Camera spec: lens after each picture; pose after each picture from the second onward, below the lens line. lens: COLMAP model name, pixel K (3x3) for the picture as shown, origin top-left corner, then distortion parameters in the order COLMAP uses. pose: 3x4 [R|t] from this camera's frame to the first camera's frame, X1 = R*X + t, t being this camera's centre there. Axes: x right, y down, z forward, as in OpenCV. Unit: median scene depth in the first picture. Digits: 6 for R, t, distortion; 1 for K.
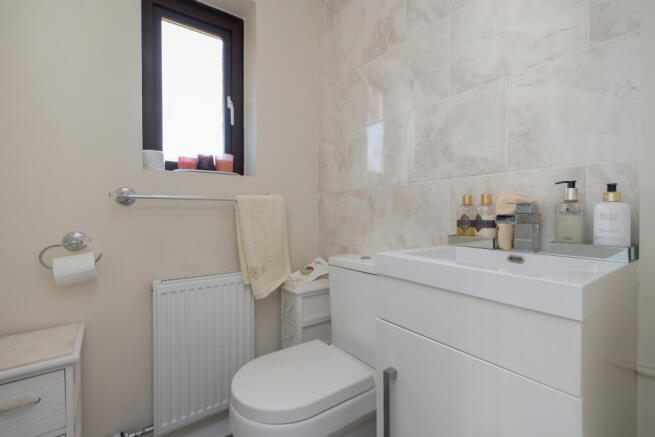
lens RADIAL K [[300.6, 0, 329.3], [0, 300.6, 215.6], [0, 0, 1]] dist [-0.000341, 0.000032]
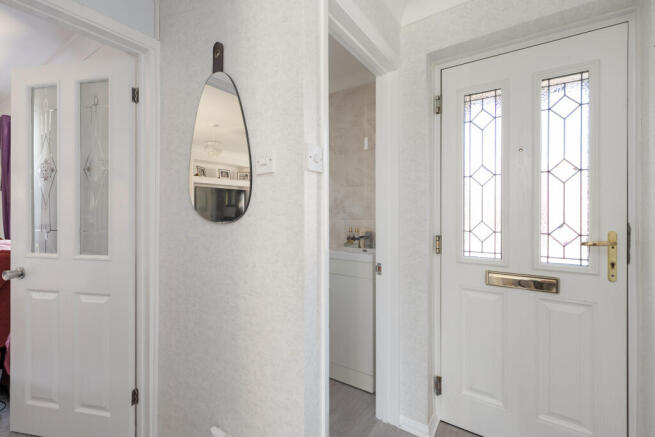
lens RADIAL K [[300.6, 0, 327.3], [0, 300.6, 216.5], [0, 0, 1]] dist [-0.000341, 0.000032]
pose [[0.944023, 0.003113, 0.329864, -0.629986], [-0.003679, 0.999993, 0.001092, -0.174314], [-0.329858, -0.002245, 0.944028, -1.483061]]
